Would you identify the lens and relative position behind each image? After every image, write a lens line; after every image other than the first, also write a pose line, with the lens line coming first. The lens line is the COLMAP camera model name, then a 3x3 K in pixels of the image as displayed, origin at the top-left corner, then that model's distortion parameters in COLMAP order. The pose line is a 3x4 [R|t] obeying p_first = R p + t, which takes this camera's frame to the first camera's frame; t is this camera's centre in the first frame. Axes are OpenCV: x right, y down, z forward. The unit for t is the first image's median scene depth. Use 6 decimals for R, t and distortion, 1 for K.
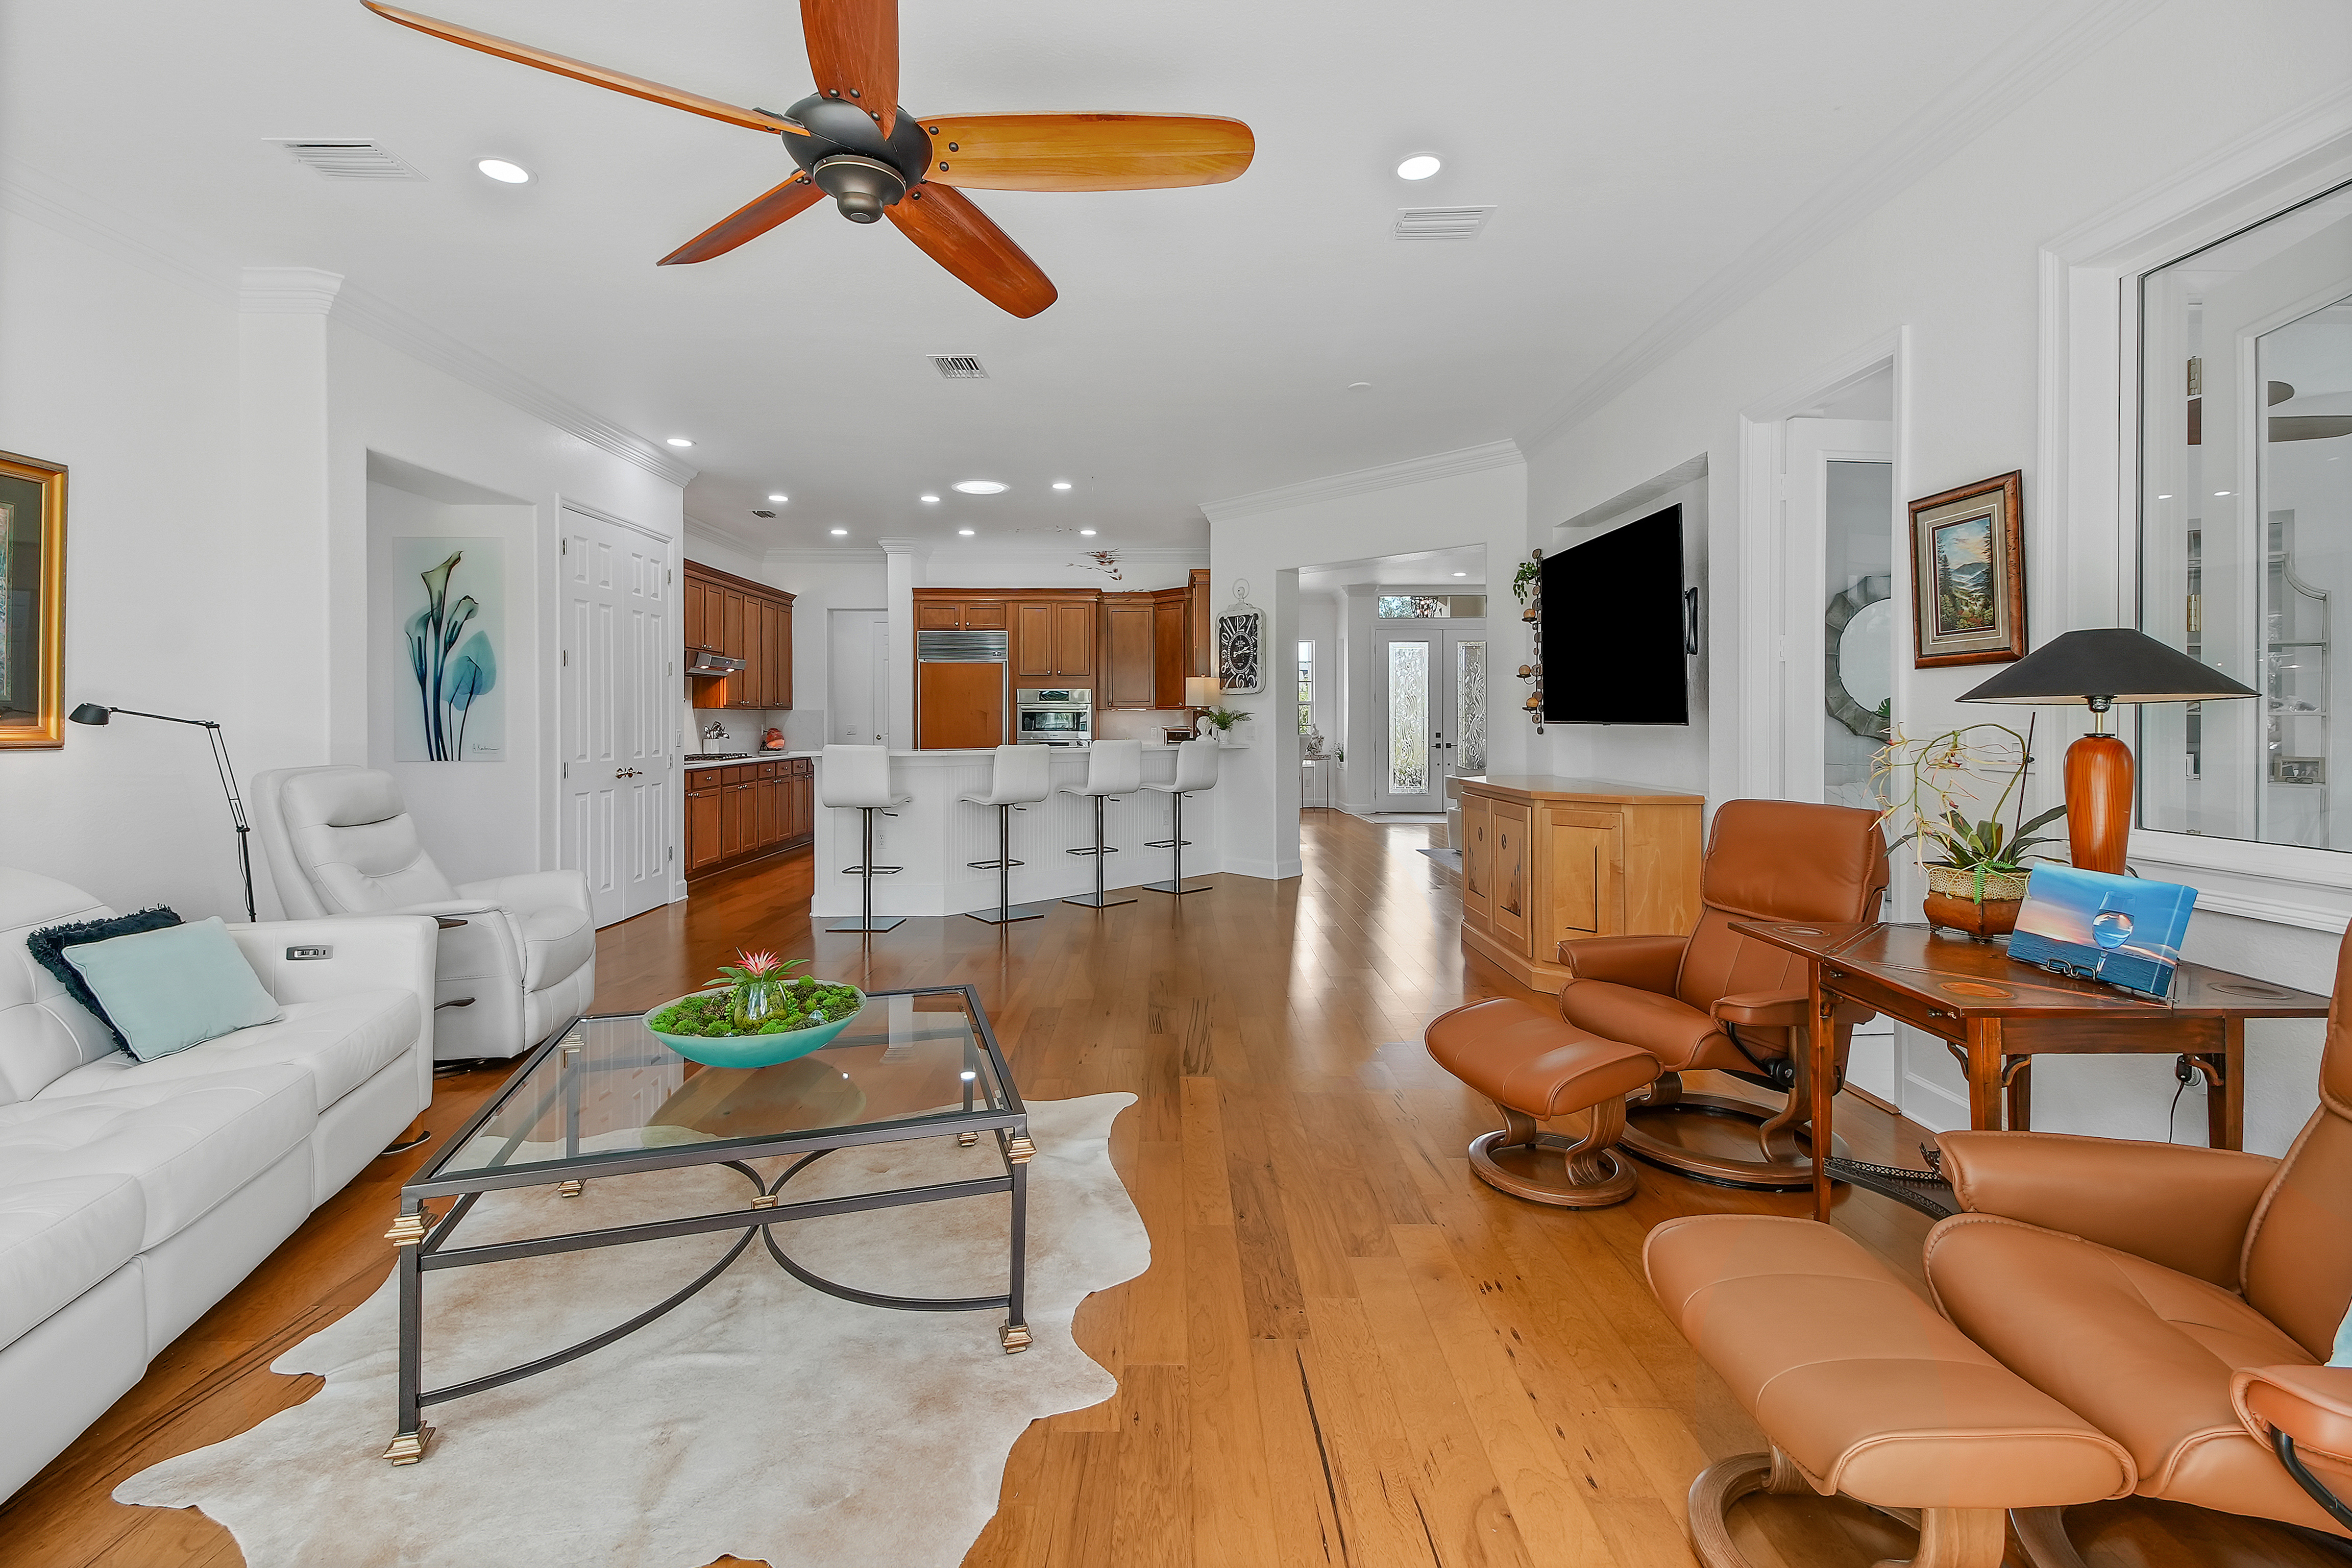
lens RADIAL K [[1059.3, 0, 1175.7], [0, 1059.3, 726.7], [0, 0, 1]] dist [0.048731, -0.024286]
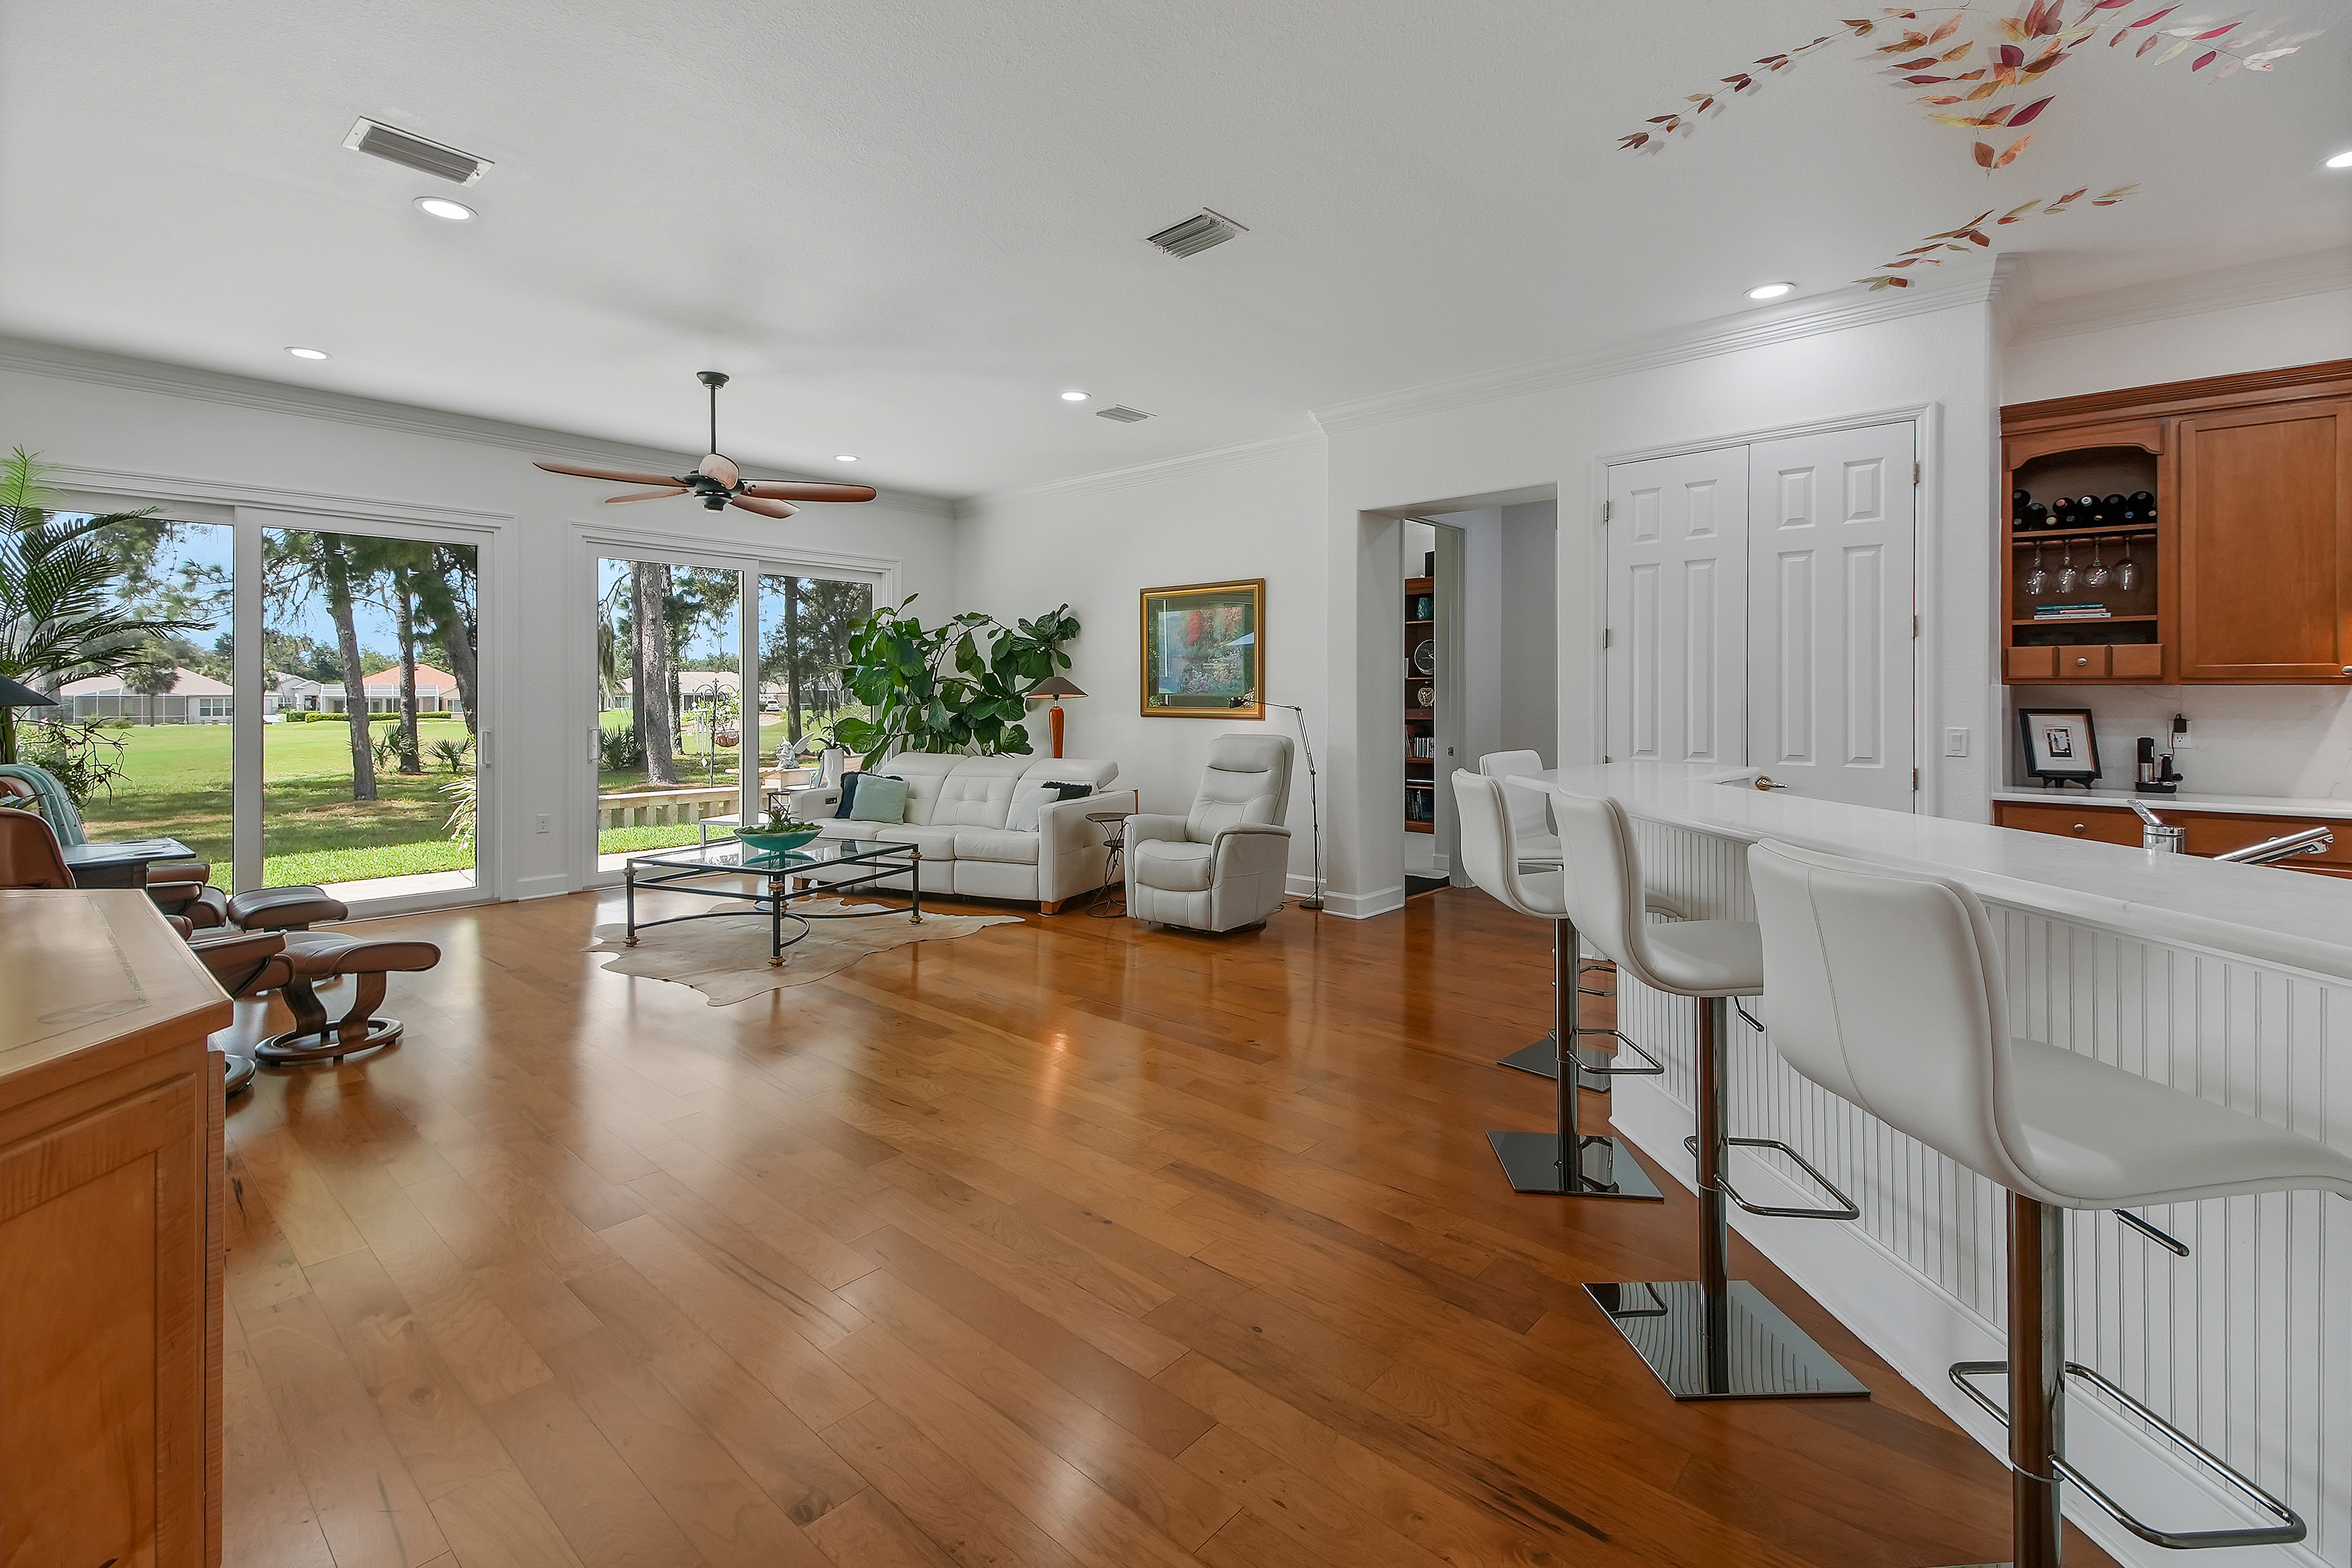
lens RADIAL K [[1047.6, 0, 1140.2], [0, 1047.6, 681.6], [0, 0, 1]] dist [0.002649, -0.000618]
pose [[-0.698372, -0.007066, -0.715700, 0.283206], [-0.002239, 0.999968, -0.007688, -0.019449], [0.715731, -0.003767, -0.698366, 1.221440]]
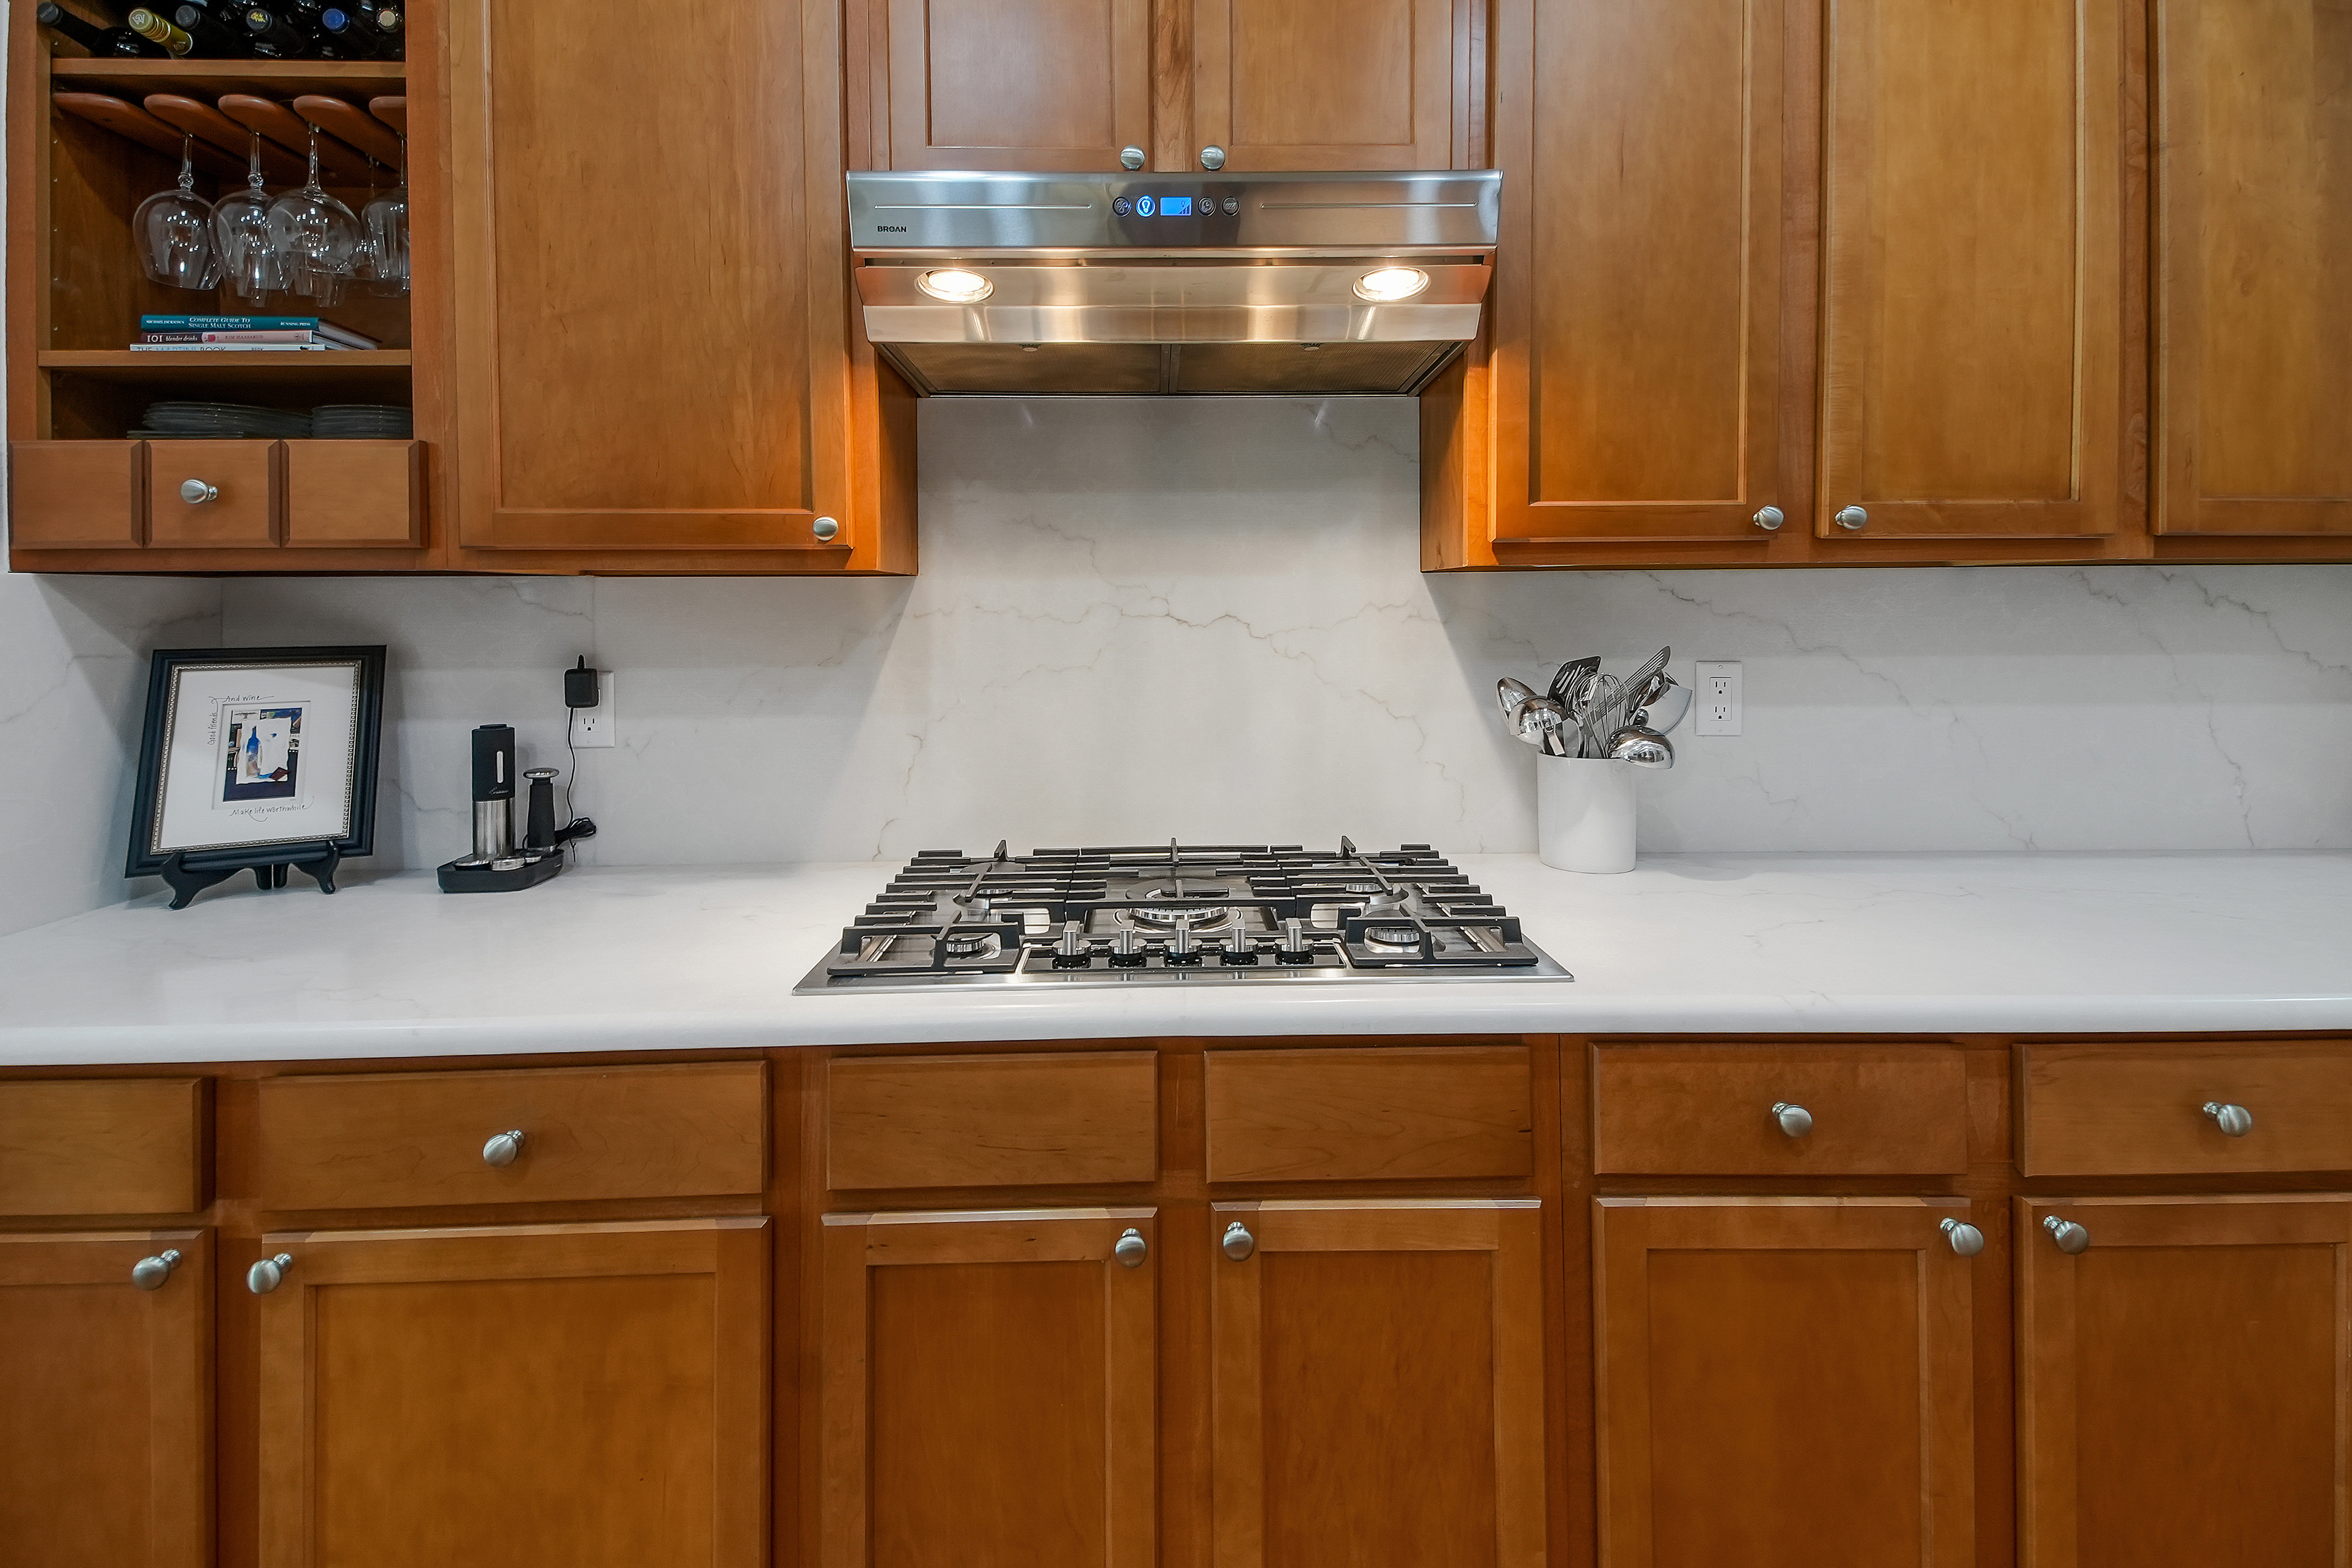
lens RADIAL K [[1045.6, 0, 1149.9], [0, 1045.6, 612.0], [0, 0, 1]] dist [-0.000470, -0.000898]
pose [[-0.015835, 0.004334, -0.999865, -0.406336], [0.002625, 0.999987, 0.004293, -0.016727], [0.999871, -0.002557, -0.015846, 1.363894]]
